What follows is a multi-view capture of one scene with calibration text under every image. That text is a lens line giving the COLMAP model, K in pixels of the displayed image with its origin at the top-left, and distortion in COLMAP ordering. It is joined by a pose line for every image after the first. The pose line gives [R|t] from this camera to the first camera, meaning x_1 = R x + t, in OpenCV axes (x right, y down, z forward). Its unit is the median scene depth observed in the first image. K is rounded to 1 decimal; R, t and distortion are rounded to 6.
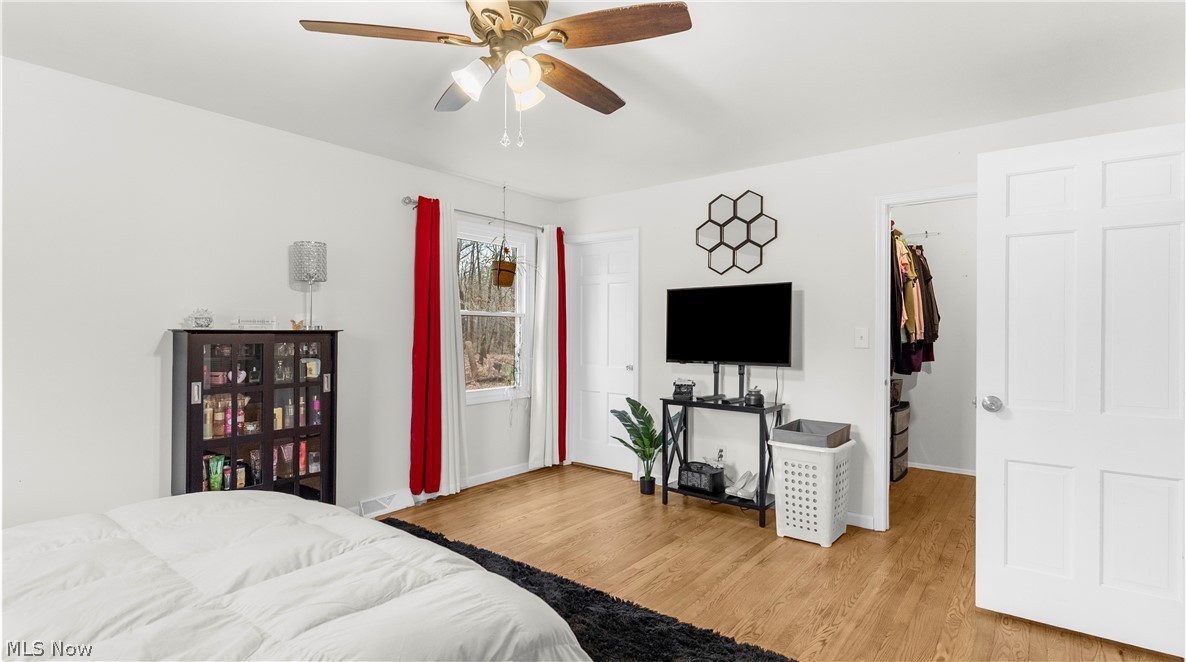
lens RADIAL K [[562.0, 0, 590.8], [0, 562.0, 332.3], [0, 0, 1]] dist [0.001113, 0.000359]
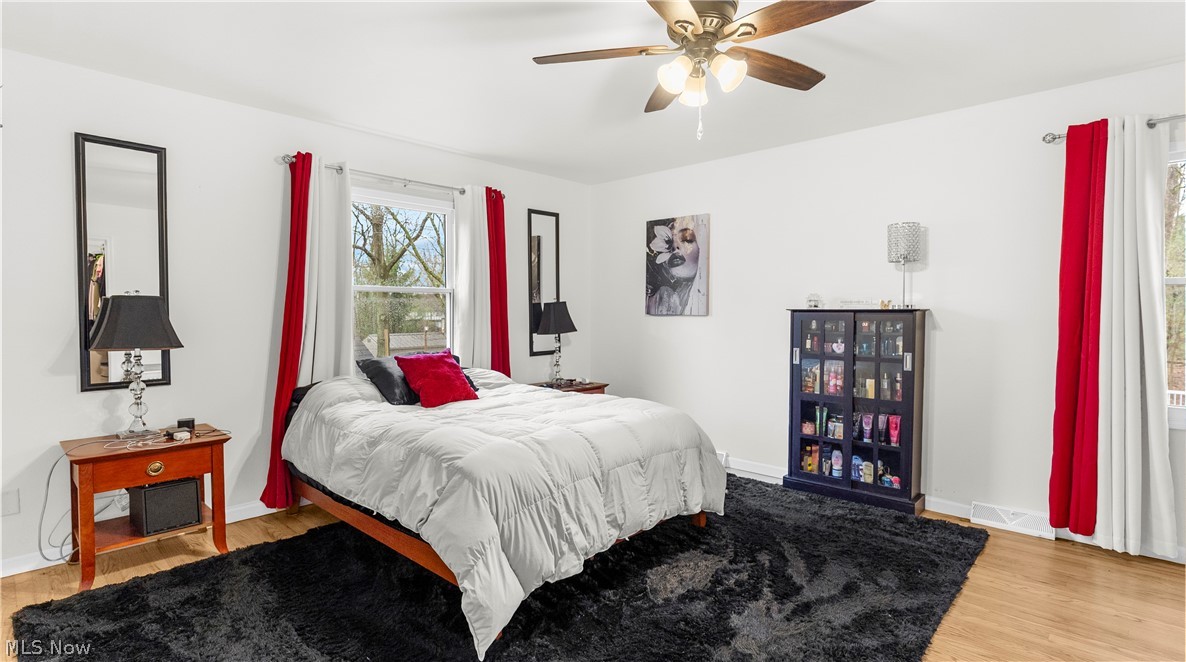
lens RADIAL K [[562.0, 0, 590.8], [0, 562.0, 332.3], [0, 0, 1]] dist [0.001113, 0.000359]
pose [[-0.087126, 0.037030, -0.995509, 0.579787], [-0.002428, 0.999298, 0.037383, 0.001043], [0.996194, 0.005674, -0.086975, 0.524767]]
